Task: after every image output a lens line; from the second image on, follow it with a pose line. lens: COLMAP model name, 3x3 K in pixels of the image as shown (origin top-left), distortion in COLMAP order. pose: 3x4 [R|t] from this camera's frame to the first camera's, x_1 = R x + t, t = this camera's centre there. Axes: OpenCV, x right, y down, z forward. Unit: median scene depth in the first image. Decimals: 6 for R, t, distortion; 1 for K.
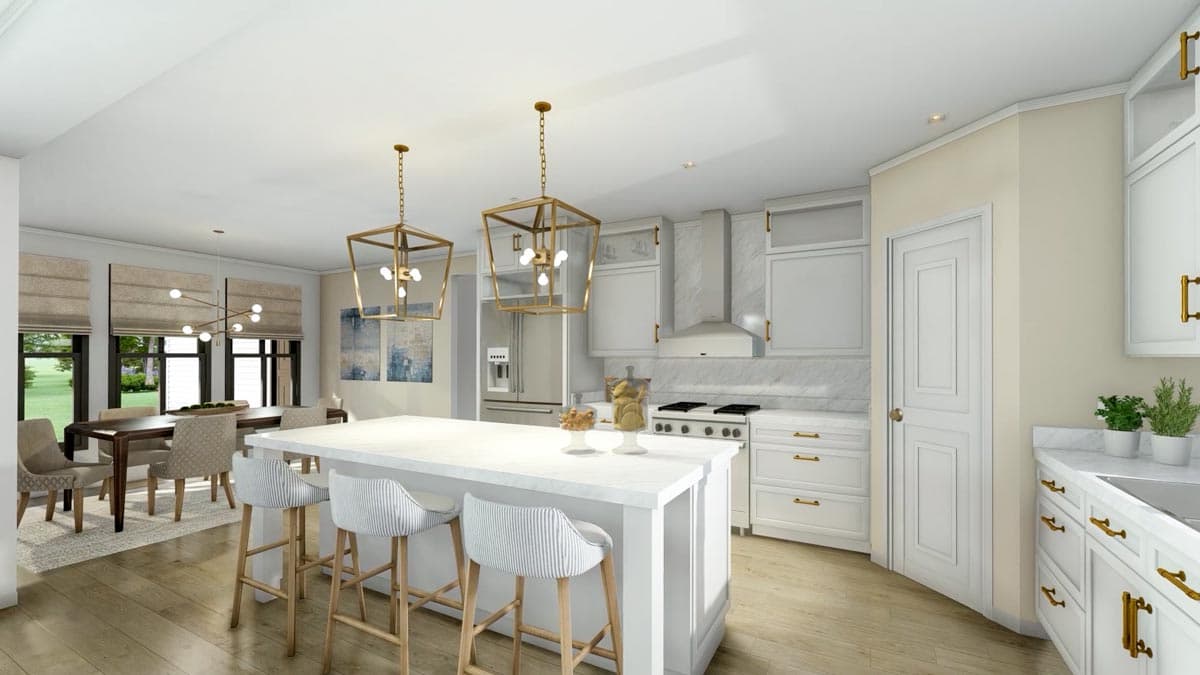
lens RADIAL K [[490.7, 0, 620.8], [0, 490.7, 353.7], [0, 0, 1]] dist [-0.004591, -0.000695]
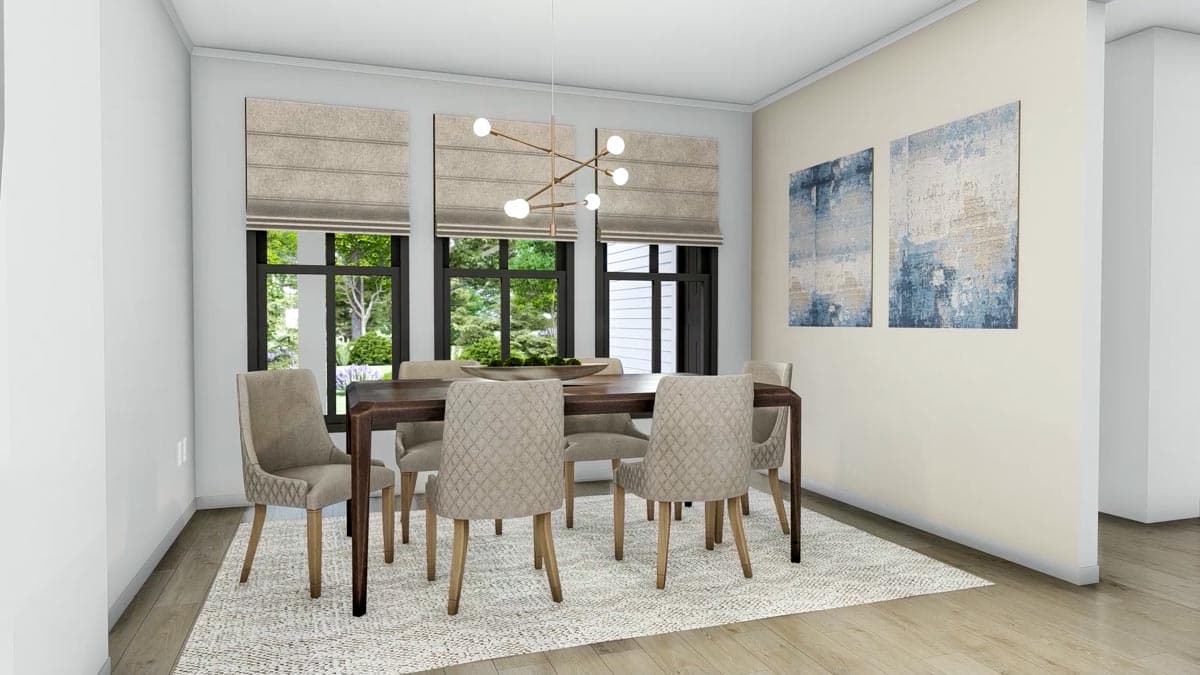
lens RADIAL K [[783.9, 0, 602.5], [0, 783.9, 334.7], [0, 0, 1]] dist [-0.005318, -0.000371]
pose [[0.726024, 0.013255, -0.687541, -0.203871], [0.004540, 0.999700, 0.024068, 0.046499], [0.687654, -0.020595, 0.725746, 0.365001]]
